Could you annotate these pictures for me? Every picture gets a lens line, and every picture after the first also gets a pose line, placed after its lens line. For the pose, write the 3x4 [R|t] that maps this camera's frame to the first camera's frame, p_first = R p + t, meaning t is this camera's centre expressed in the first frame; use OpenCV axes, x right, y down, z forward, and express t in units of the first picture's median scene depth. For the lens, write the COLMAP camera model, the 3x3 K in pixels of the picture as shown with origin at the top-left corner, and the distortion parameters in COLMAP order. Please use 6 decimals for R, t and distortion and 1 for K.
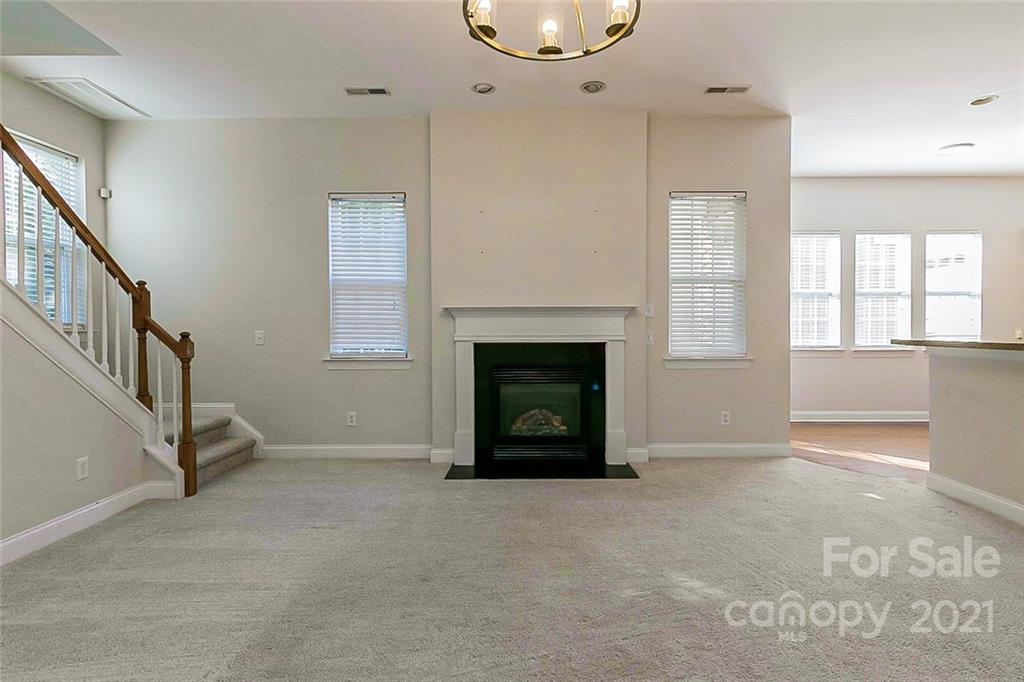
lens RADIAL K [[484.1, 0, 517.1], [0, 484.1, 337.1], [0, 0, 1]] dist [-0.000798, -0.000272]
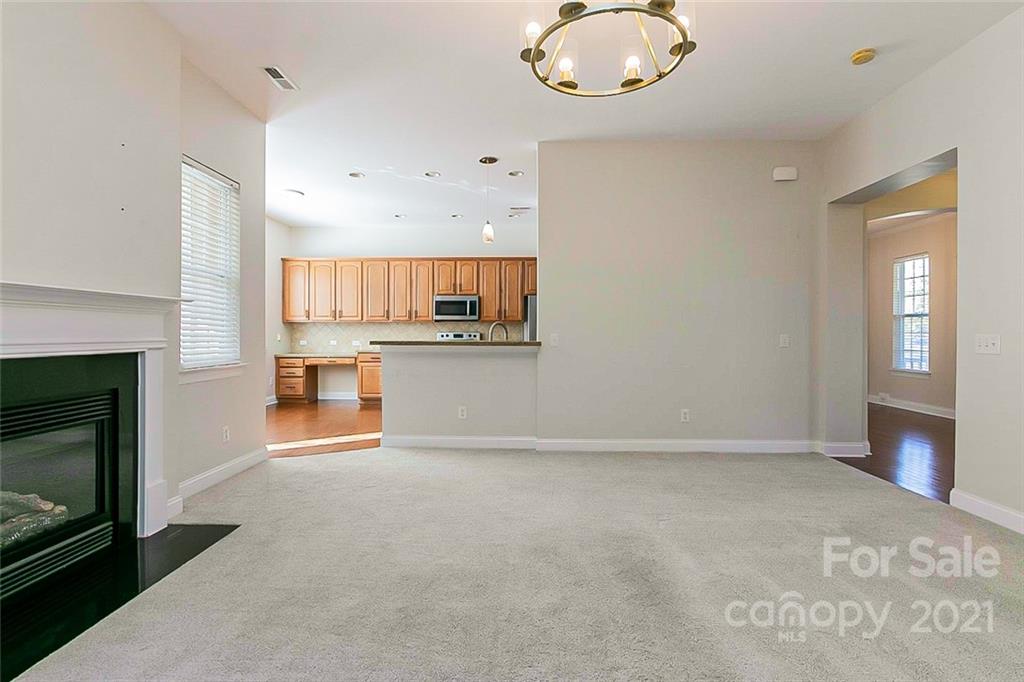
lens RADIAL K [[484.1, 0, 517.1], [0, 484.1, 337.1], [0, 0, 1]] dist [-0.000798, -0.000272]
pose [[0.024665, -0.003739, 0.999689, -0.457607], [0.003223, 0.999988, 0.003660, -0.010557], [-0.999691, 0.003131, 0.024677, 0.475441]]
